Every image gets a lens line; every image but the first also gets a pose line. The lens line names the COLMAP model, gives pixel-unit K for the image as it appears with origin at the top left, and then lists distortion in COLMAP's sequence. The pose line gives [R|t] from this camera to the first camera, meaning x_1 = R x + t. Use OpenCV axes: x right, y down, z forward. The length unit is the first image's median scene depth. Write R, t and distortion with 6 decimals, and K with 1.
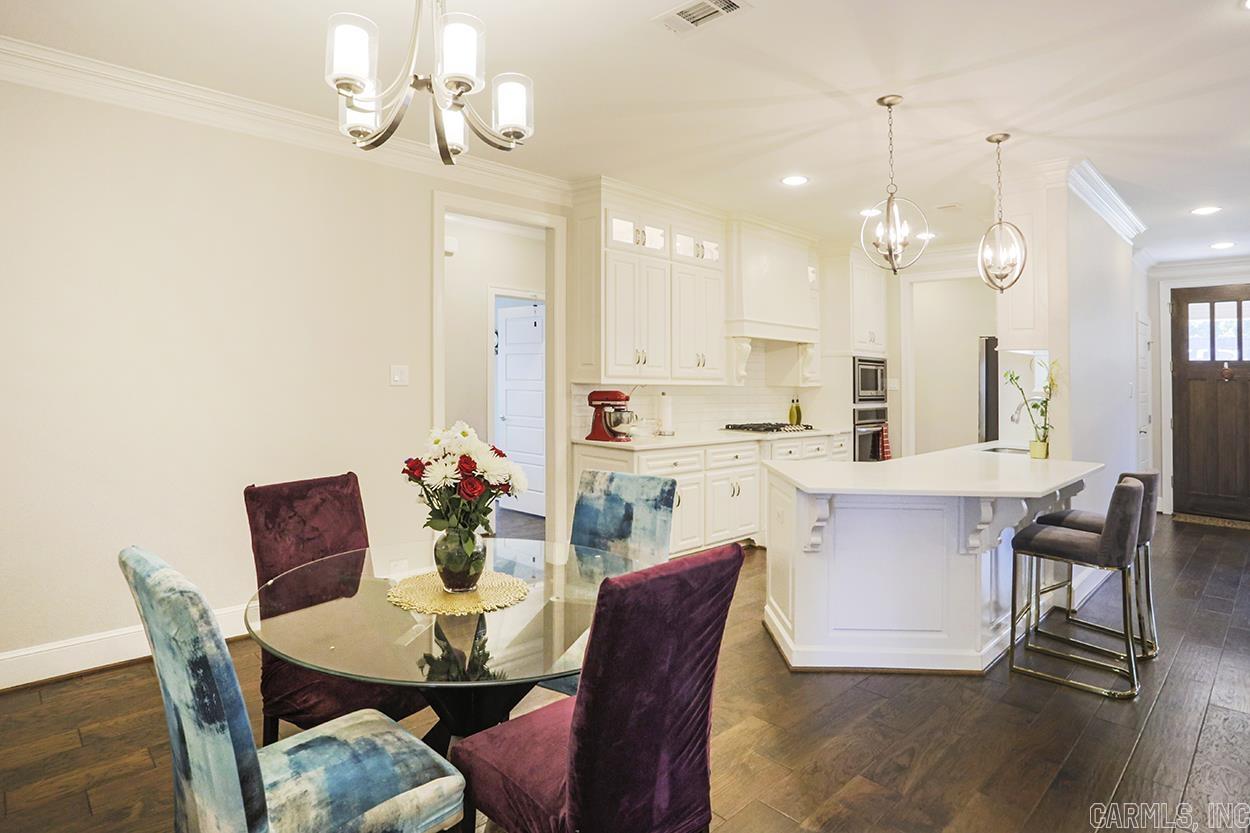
lens RADIAL K [[671.0, 0, 652.4], [0, 671.0, 370.9], [0, 0, 1]] dist [-0.024956, 0.000583]
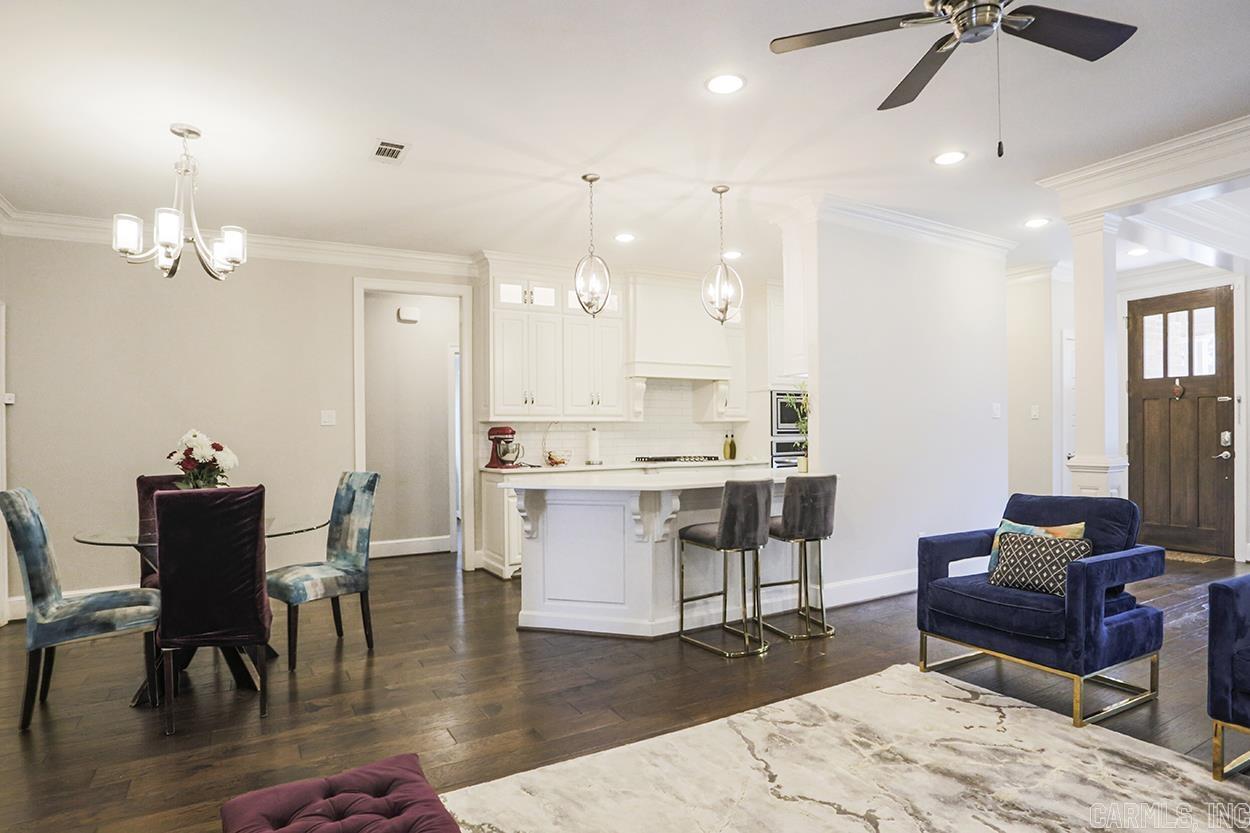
lens RADIAL K [[733.0, 0, 638.6], [0, 733.0, 438.9], [0, 0, 1]] dist [-0.051409, 0.004309]
pose [[0.954728, -0.027083, -0.296245, 0.536596], [0.030669, 0.999502, 0.007465, 0.046742], [0.295896, -0.016212, 0.955083, -0.178085]]
